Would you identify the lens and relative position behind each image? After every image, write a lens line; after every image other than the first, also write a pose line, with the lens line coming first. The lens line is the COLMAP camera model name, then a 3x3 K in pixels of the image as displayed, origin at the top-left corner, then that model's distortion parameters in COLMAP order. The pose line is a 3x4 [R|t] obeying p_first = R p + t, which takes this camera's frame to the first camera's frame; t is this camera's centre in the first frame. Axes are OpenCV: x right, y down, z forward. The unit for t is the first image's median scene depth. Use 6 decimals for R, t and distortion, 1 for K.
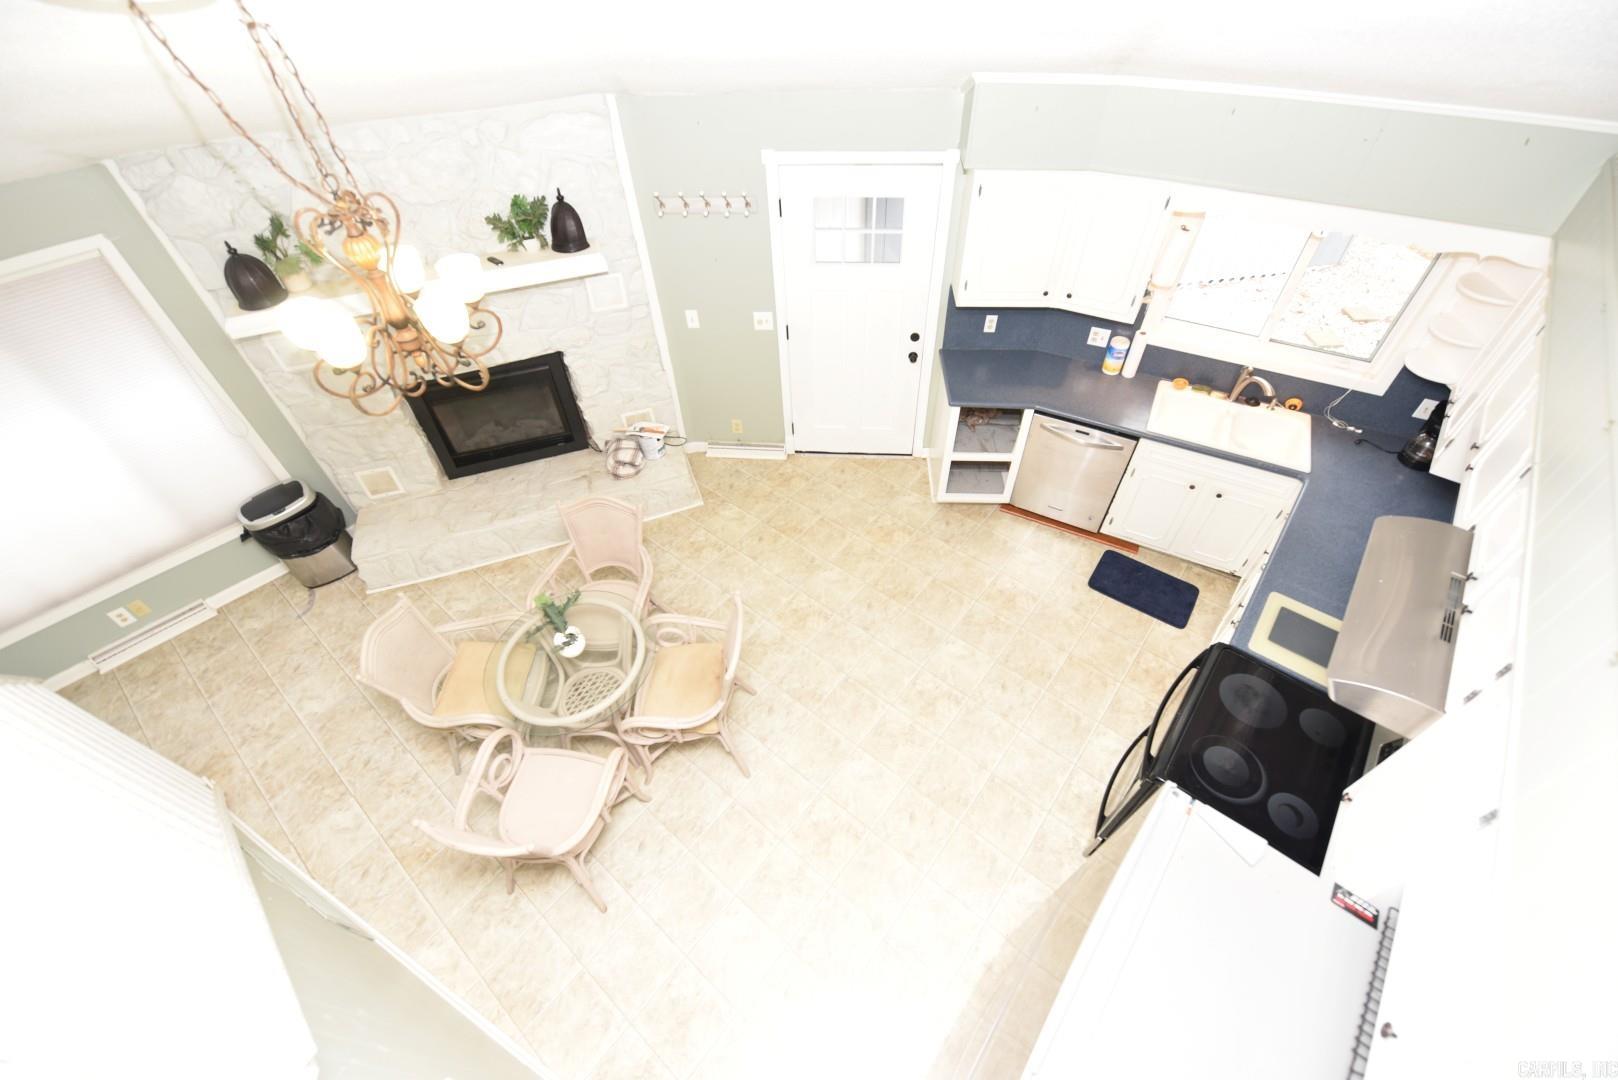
lens RADIAL K [[646.7, 0, 814.2], [0, 646.7, 538.4], [0, 0, 1]] dist [-0.012964, -0.003435]
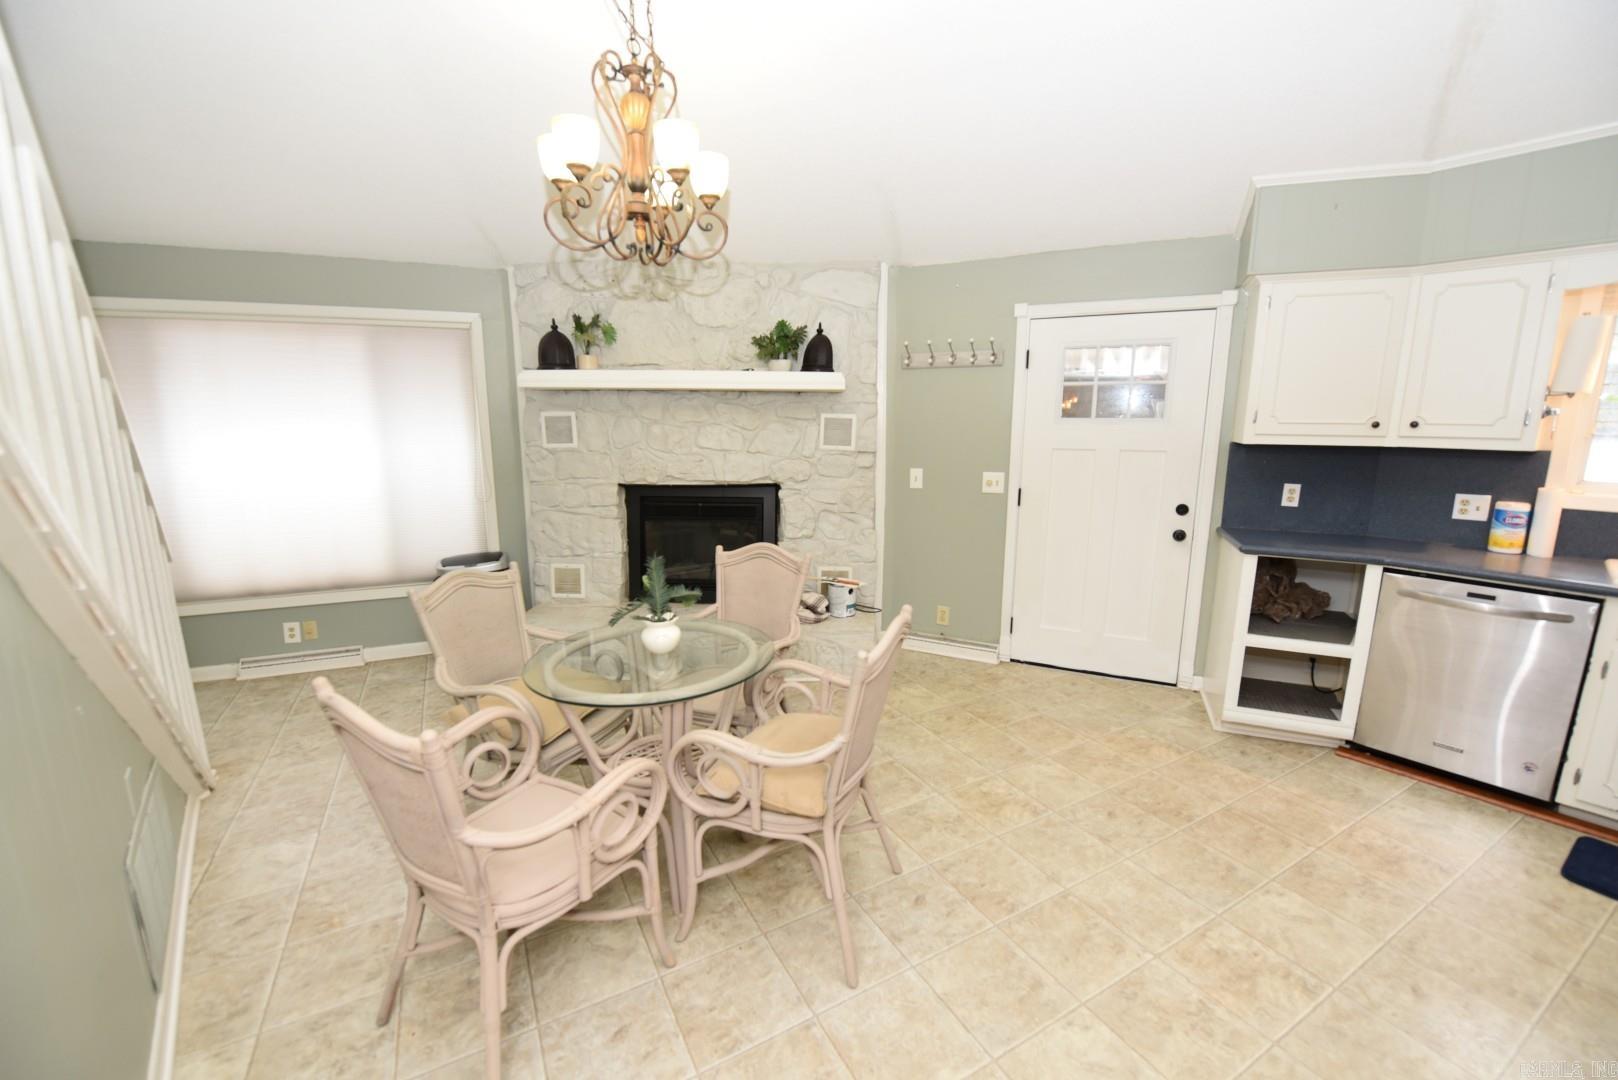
lens RADIAL K [[646.7, 0, 814.2], [0, 646.7, 538.4], [0, 0, 1]] dist [-0.012964, -0.003435]
pose [[0.931285, 0.091091, -0.352720, 0.017135], [-0.279812, 0.798854, -0.532482, 0.342658], [0.233267, 0.594587, 0.769449, 0.358862]]
